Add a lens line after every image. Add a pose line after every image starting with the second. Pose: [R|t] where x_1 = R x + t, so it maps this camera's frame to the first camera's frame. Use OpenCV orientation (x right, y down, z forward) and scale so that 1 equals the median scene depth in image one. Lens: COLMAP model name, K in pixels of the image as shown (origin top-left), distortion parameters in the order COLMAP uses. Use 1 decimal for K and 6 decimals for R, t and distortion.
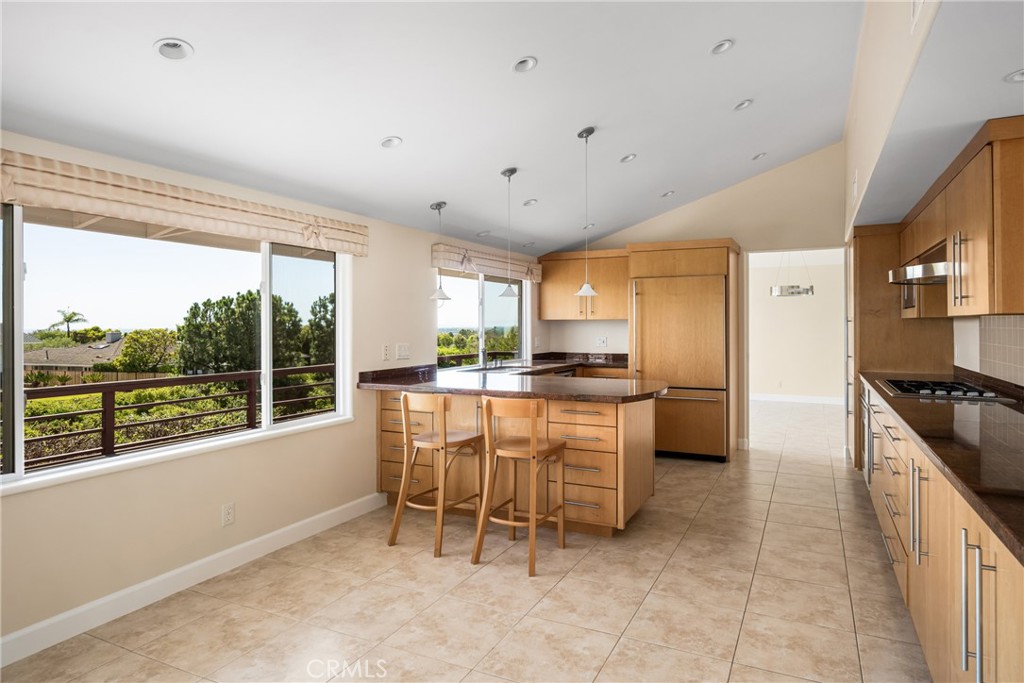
lens RADIAL K [[573.1, 0, 542.8], [0, 573.1, 325.4], [0, 0, 1]] dist [-0.000686, 0.001102]
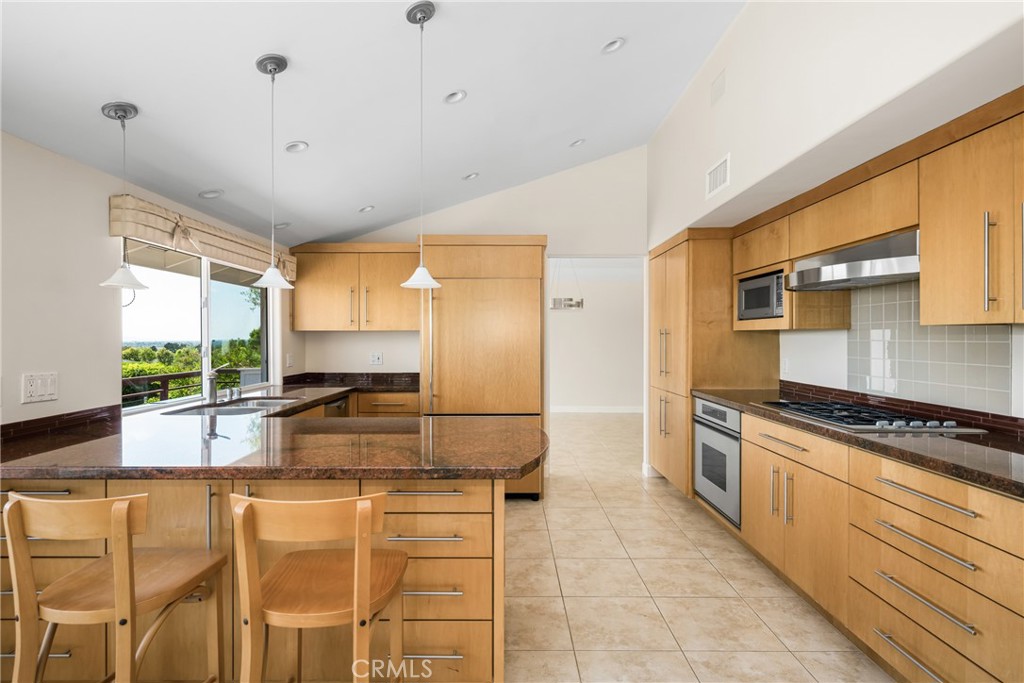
lens RADIAL K [[521.2, 0, 510.5], [0, 521.2, 341.0], [0, 0, 1]] dist [-0.002449, 0.001007]
pose [[0.903723, -0.001322, 0.428116, -0.044436], [-0.000390, 0.999992, 0.003911, 0.000914], [-0.428118, -0.003702, 0.903715, 0.290469]]
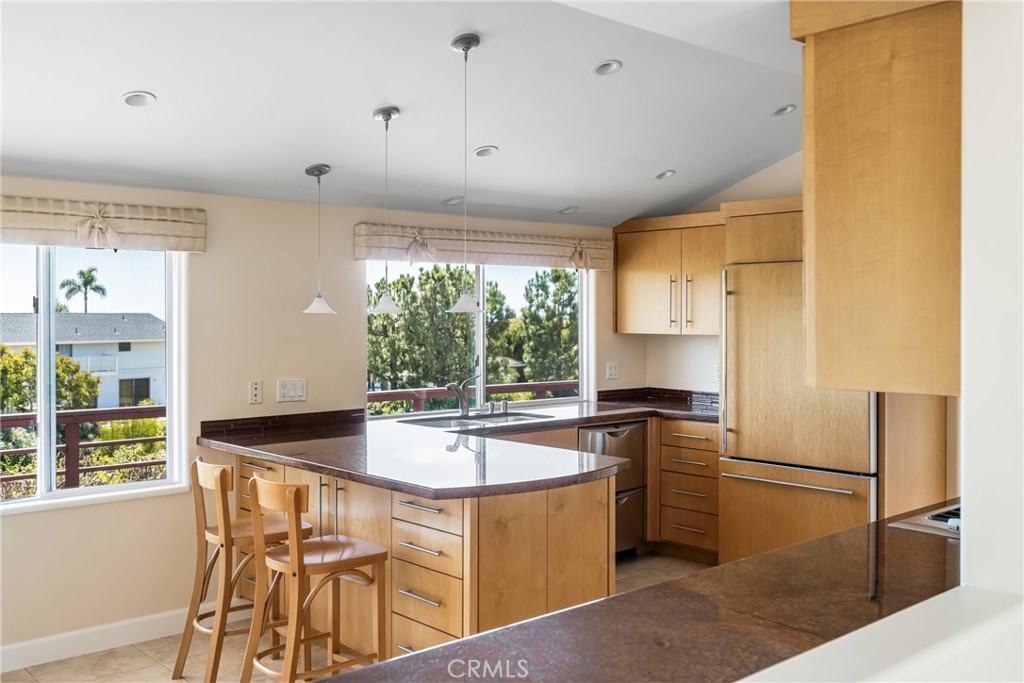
lens RADIAL K [[964.0, 0, 536.5], [0, 964.0, 330.2], [0, 0, 1]] dist [-0.000506, 0.000000]
pose [[0.926362, 0.007584, -0.376558, 0.327378], [-0.002109, 0.999886, 0.014952, -0.030847], [0.376628, -0.013057, 0.926273, 0.053363]]
